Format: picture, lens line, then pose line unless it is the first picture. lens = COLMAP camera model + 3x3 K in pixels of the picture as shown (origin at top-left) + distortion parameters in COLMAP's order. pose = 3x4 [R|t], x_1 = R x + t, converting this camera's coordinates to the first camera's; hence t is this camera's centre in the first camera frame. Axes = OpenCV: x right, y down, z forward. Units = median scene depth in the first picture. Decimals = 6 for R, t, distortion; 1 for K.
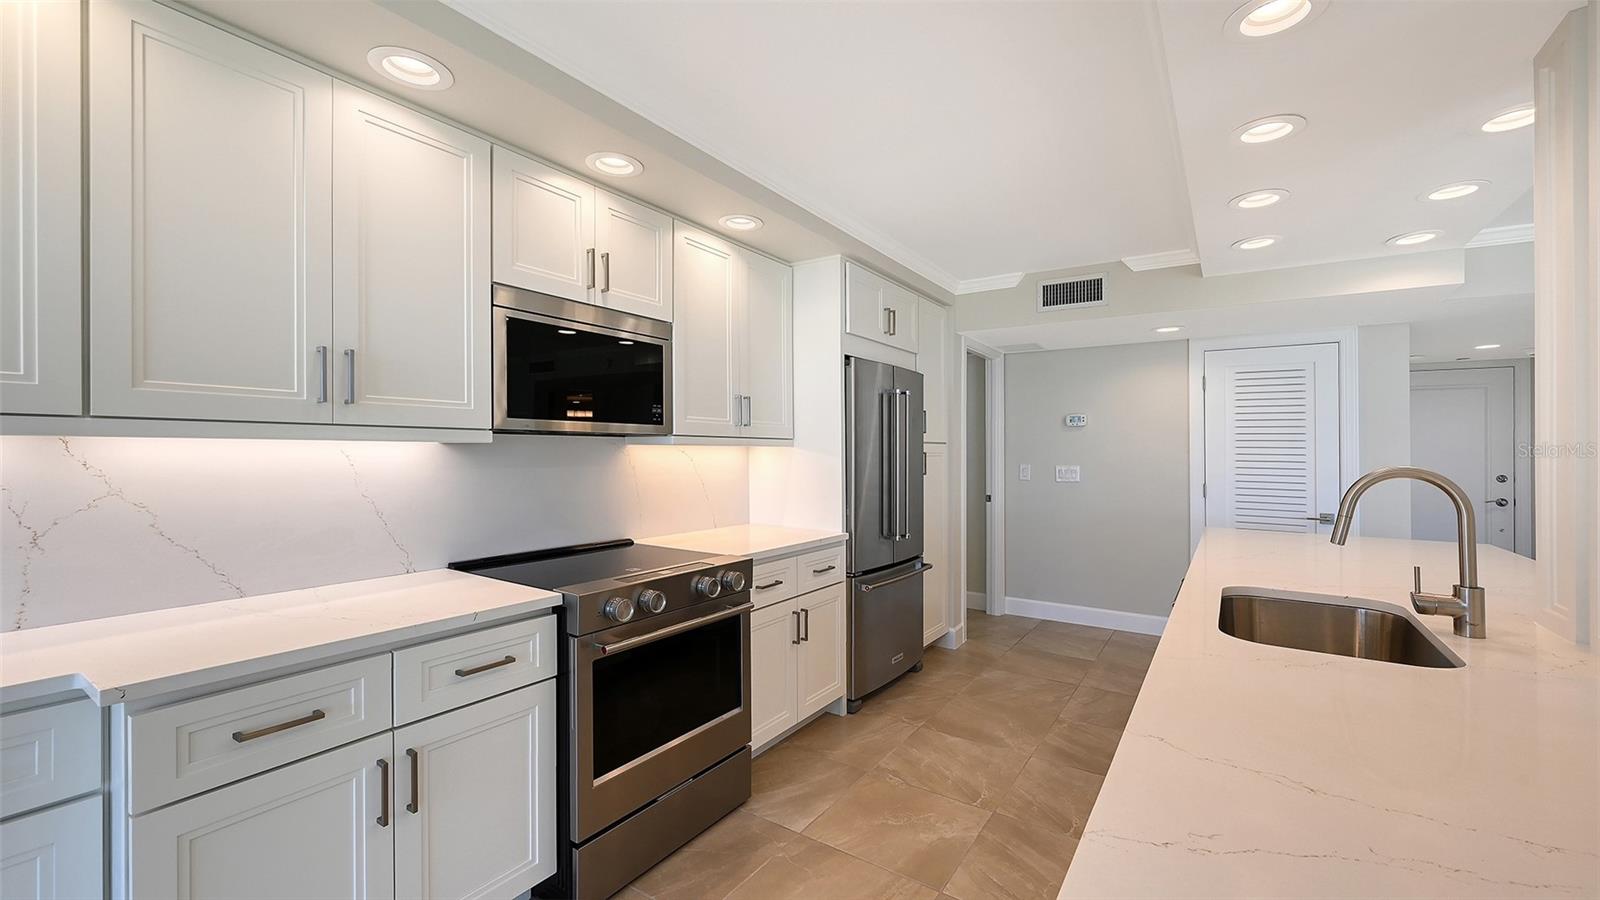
lens RADIAL K [[640.8, 0, 789.8], [0, 640.8, 455.5], [0, 0, 1]] dist [-0.002151, -0.000198]
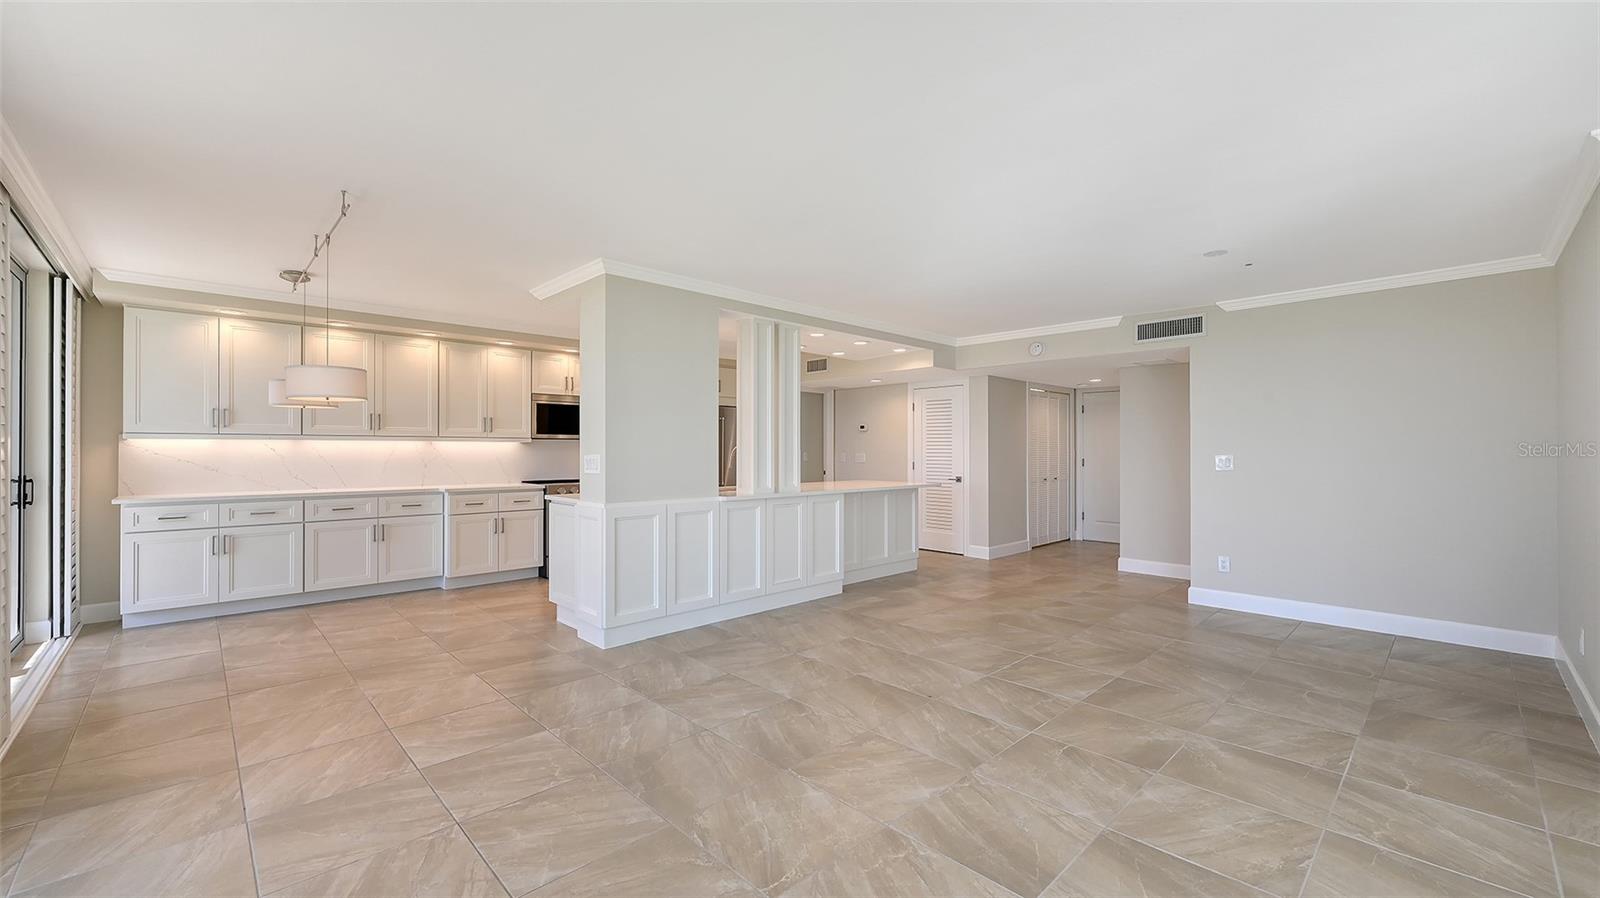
lens RADIAL K [[637.6, 0, 806.0], [0, 637.6, 438.2], [0, 0, 1]] dist [-0.000762, -0.000152]
pose [[0.982756, -0.014713, -0.184321, 1.479851], [0.009524, 0.999534, -0.029010, 0.067177], [0.184661, 0.026754, 0.982438, -1.896870]]
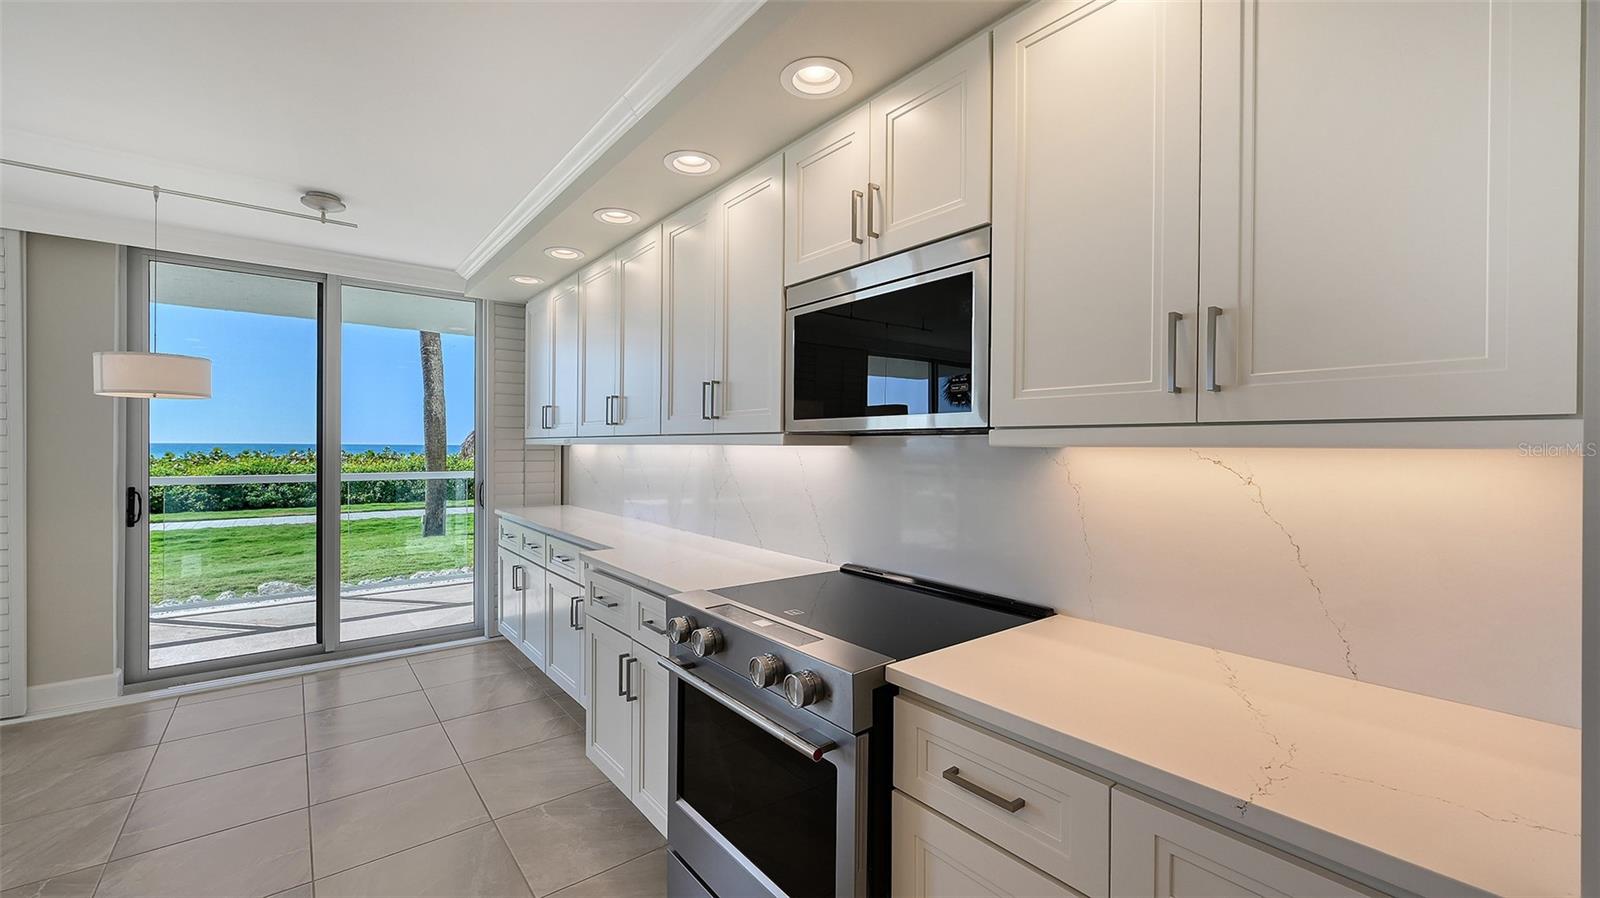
lens RADIAL K [[629.5, 0, 799.1], [0, 629.5, 451.2], [0, 0, 1]] dist [-0.001558, -0.000477]
pose [[-0.277908, -0.008022, -0.960574, 0.480257], [-0.022182, 0.999752, -0.001932, -0.007747], [0.960351, 0.020771, -0.278018, 1.268926]]
